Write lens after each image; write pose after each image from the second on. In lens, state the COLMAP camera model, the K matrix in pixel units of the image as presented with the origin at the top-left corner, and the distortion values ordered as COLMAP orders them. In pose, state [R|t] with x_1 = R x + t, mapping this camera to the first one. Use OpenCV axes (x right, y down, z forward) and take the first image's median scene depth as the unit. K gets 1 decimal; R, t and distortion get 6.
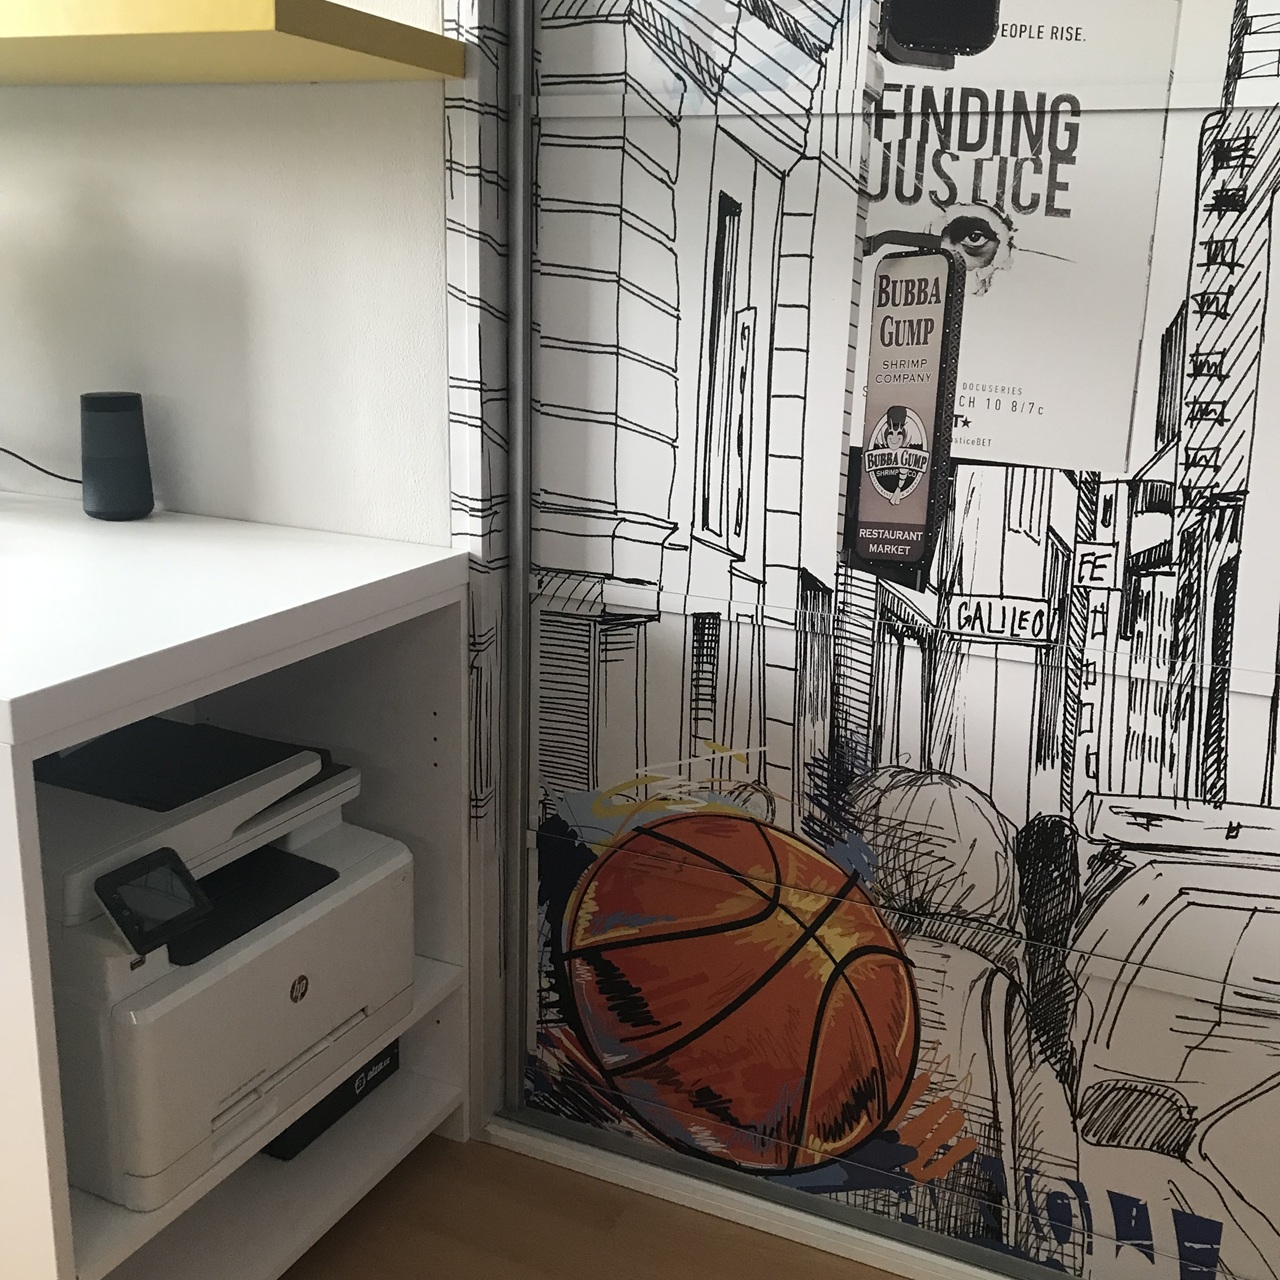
lens RADIAL K [[1314.1, 0, 646.4], [0, 1314.1, 634.5], [0, 0, 1]] dist [0.035059, 0.000000]
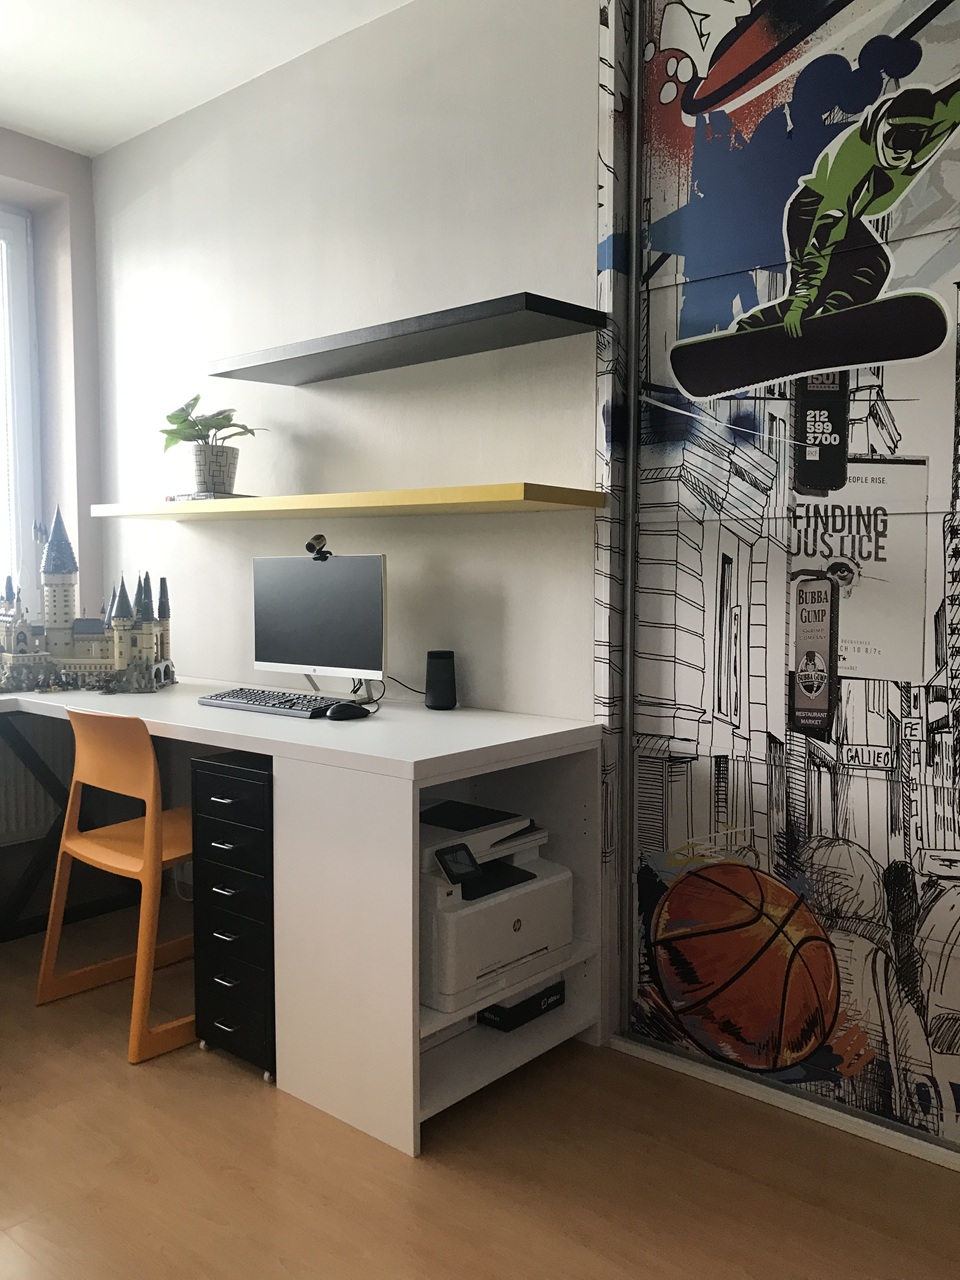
lens RADIAL K [[1027.7, 0, 482.7], [0, 1027.7, 646.4], [0, 0, 1]] dist [0.027698, -0.012173]
pose [[0.958235, -0.011963, -0.285732, 0.152084], [-0.044207, 0.980920, -0.189321, 0.136348], [0.282545, 0.194045, 0.939422, -0.609881]]
